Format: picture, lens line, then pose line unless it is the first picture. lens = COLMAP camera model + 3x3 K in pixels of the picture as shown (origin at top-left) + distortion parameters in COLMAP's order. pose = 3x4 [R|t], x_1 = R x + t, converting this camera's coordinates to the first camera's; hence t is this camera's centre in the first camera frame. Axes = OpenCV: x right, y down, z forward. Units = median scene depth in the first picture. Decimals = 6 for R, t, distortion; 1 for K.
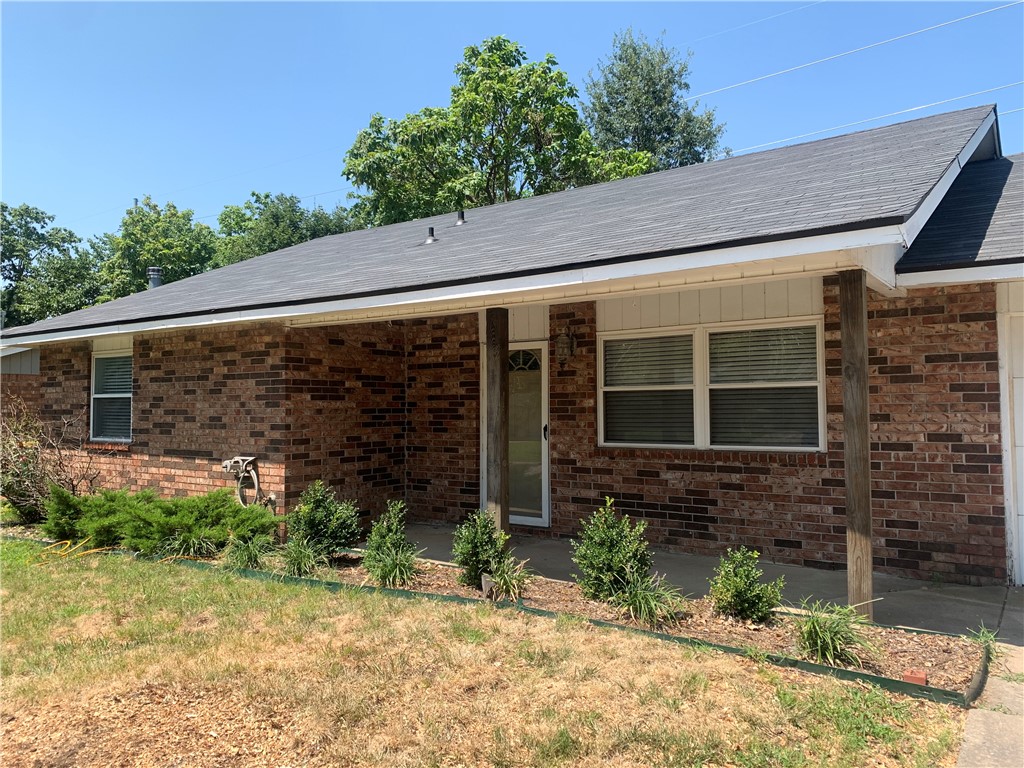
lens RADIAL K [[776.6, 0, 488.6], [0, 776.6, 377.1], [0, 0, 1]] dist [0.058446, -0.082256]
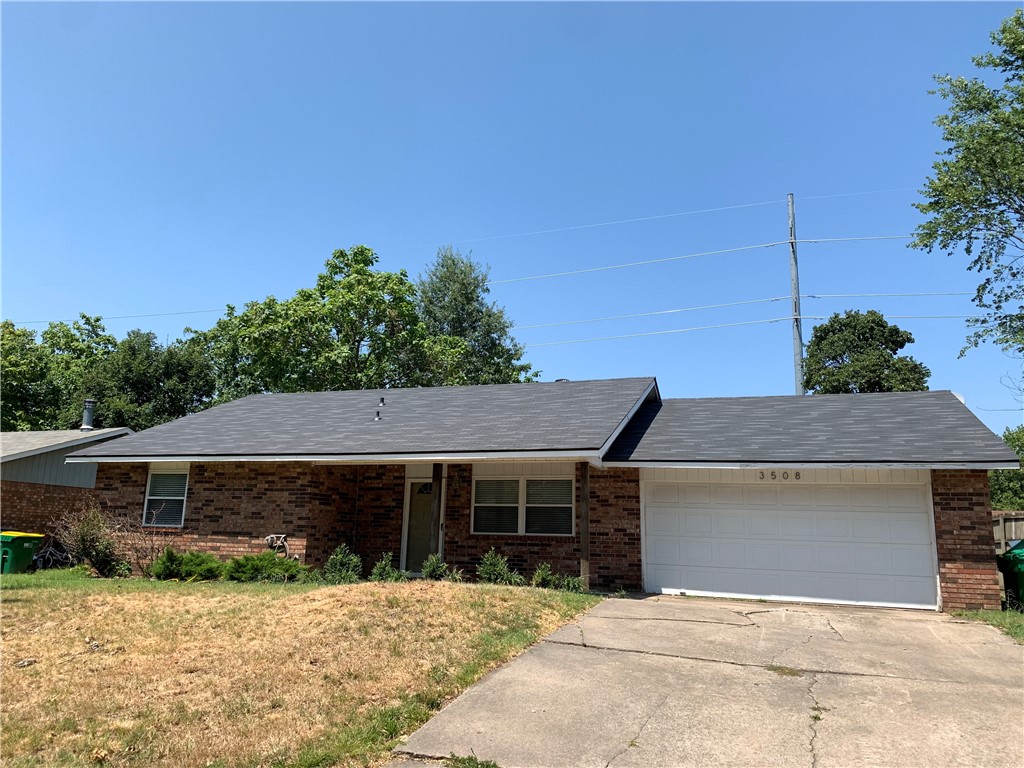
lens RADIAL K [[776.6, 0, 488.6], [0, 776.6, 377.1], [0, 0, 1]] dist [0.058446, -0.082256]
pose [[0.956553, 0.091470, 0.276840, -0.374579], [-0.044206, 0.984036, -0.172390, 0.032426], [-0.288189, 0.152662, 0.945326, -0.891589]]
